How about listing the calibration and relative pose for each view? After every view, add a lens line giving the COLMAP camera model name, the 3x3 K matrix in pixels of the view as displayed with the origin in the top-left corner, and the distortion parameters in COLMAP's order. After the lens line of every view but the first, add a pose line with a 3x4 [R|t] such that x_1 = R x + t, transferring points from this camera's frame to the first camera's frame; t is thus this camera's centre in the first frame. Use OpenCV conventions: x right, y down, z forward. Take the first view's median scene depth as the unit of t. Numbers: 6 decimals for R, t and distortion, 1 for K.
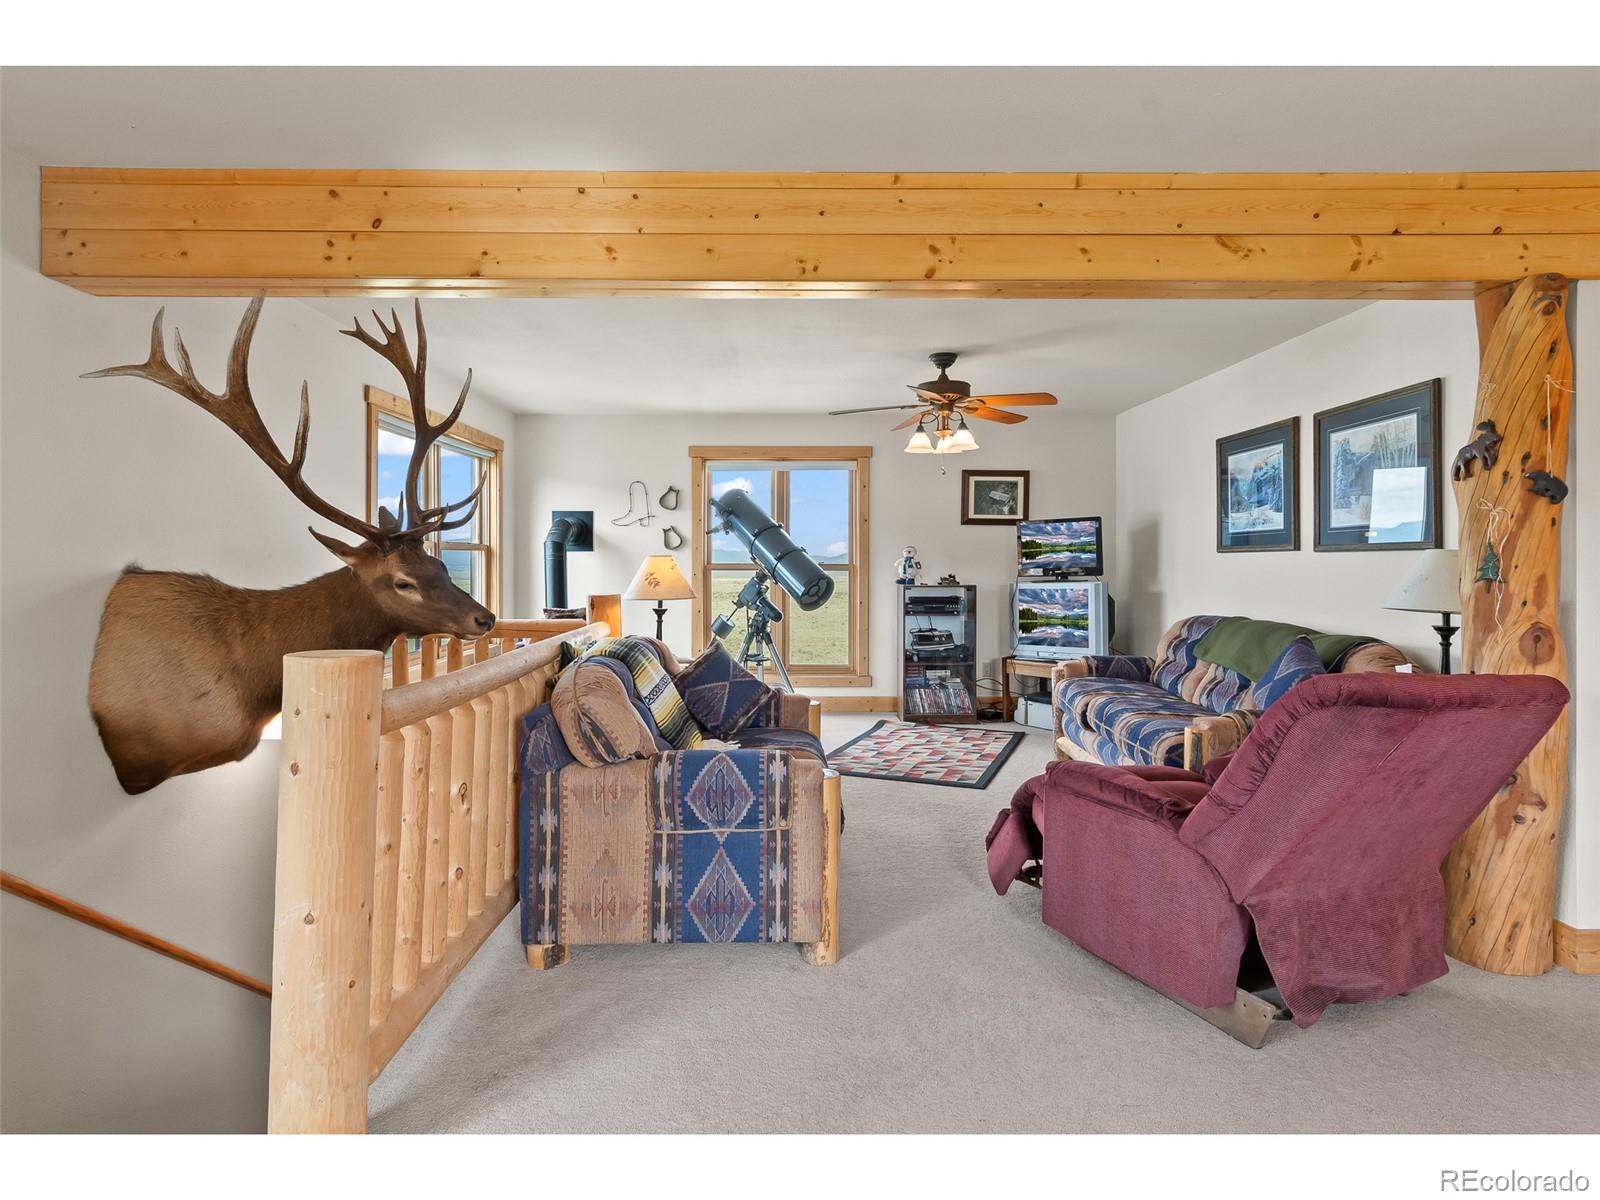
lens RADIAL K [[833.9, 0, 793.4], [0, 833.9, 562.8], [0, 0, 1]] dist [0.000915, 0.000150]
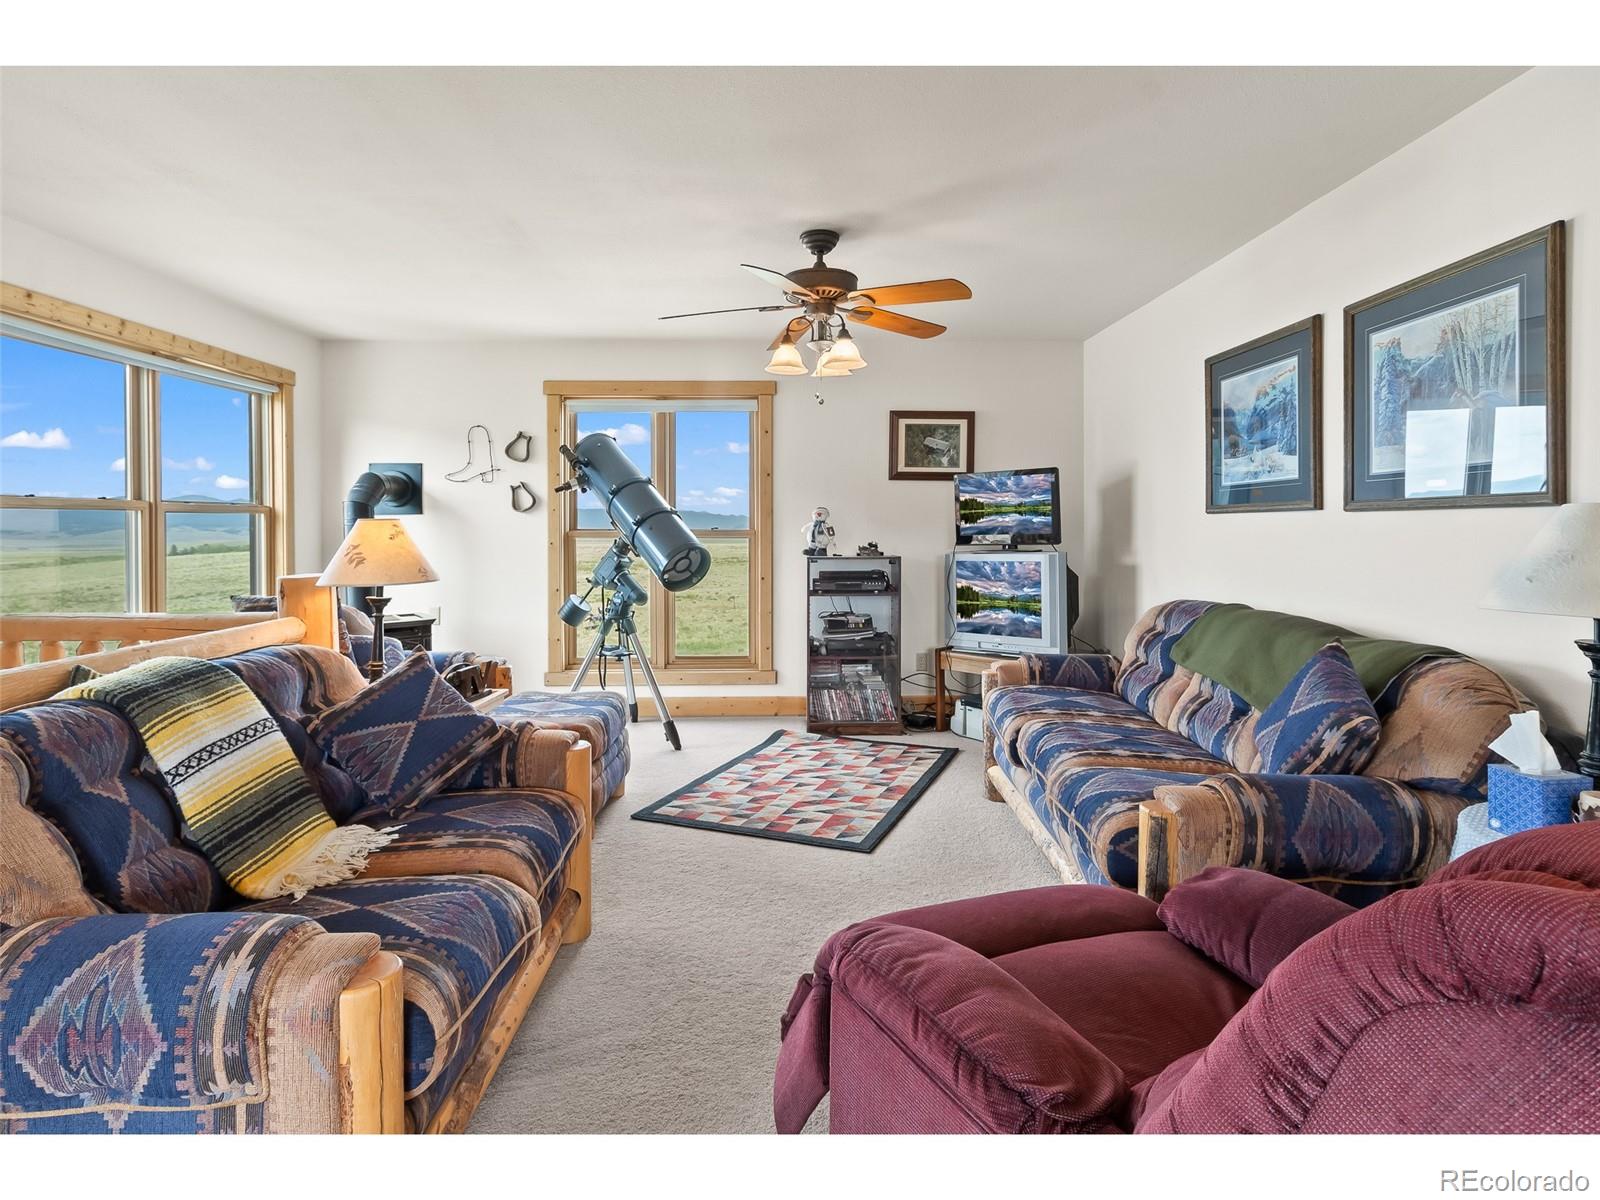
lens RADIAL K [[835.6, 0, 803.8], [0, 835.6, 533.8], [0, 0, 1]] dist [0.001449, -0.000470]
pose [[0.999967, -0.002355, 0.007712, 0.147048], [0.002297, 0.999969, 0.007581, -0.000813], [-0.007729, -0.007563, 0.999942, 0.265046]]
